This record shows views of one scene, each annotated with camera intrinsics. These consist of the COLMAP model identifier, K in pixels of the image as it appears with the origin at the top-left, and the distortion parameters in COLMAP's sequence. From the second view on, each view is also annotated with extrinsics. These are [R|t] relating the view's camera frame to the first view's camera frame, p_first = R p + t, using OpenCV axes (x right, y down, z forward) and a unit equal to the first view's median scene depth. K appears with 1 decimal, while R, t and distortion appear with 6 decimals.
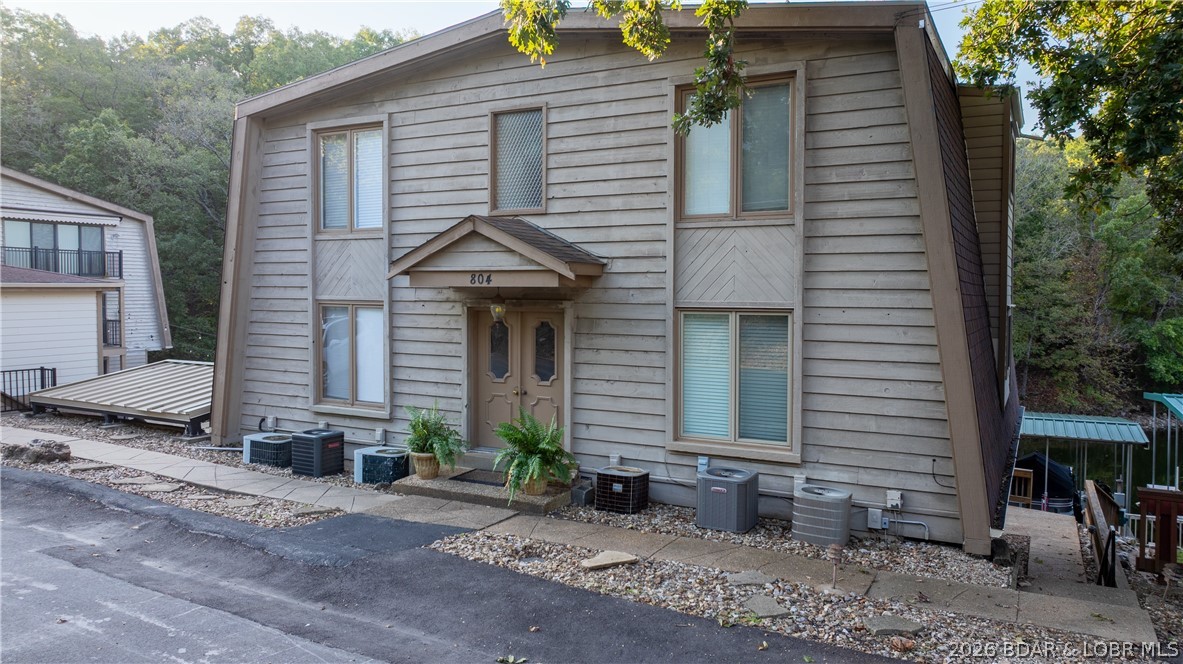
lens RADIAL K [[829.2, 0, 596.6], [0, 829.2, 326.6], [0, 0, 1]] dist [-0.034003, 0.034712]
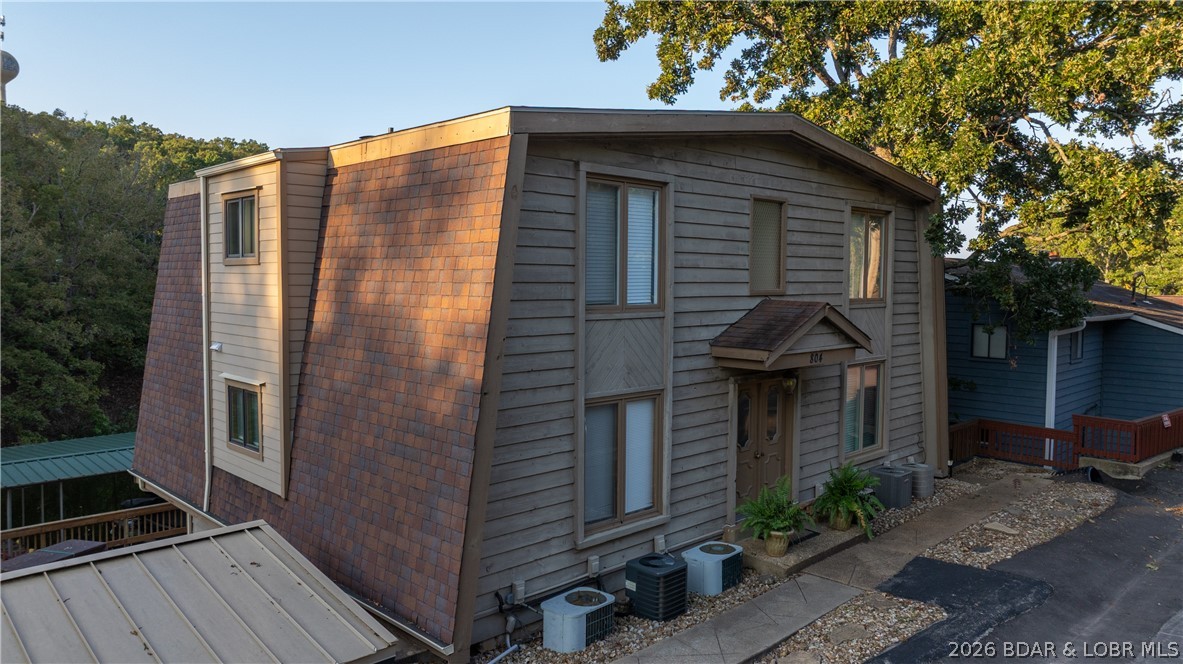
lens RADIAL K [[829.2, 0, 599.2], [0, 829.2, 330.8], [0, 0, 1]] dist [-0.034003, 0.034712]
pose [[0.297201, -0.067073, 0.952456, -1.193724], [0.037649, 0.997577, 0.058503, -0.158011], [-0.954072, 0.018472, 0.299006, 0.869340]]
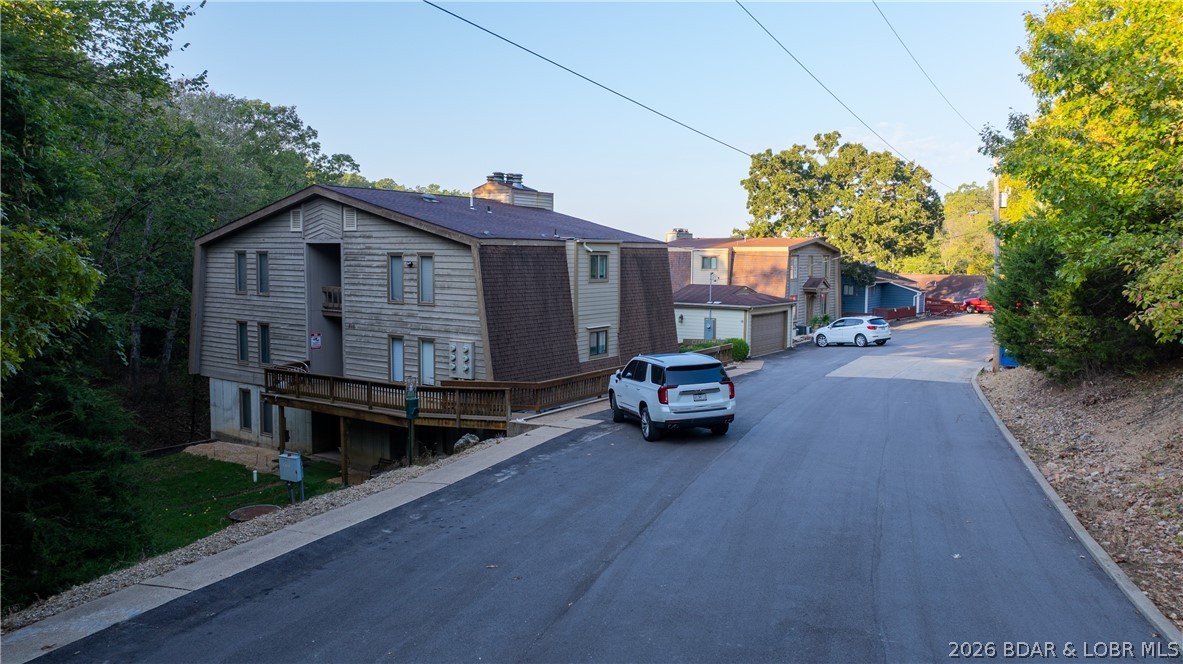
lens RADIAL K [[829.2, 0, 590.1], [0, 829.2, 333.5], [0, 0, 1]] dist [-0.034003, 0.034712]
pose [[0.119134, -0.101800, 0.987646, -5.450487], [0.033155, 0.994583, 0.098516, -0.335090], [-0.992324, 0.021009, 0.121864, 1.743298]]
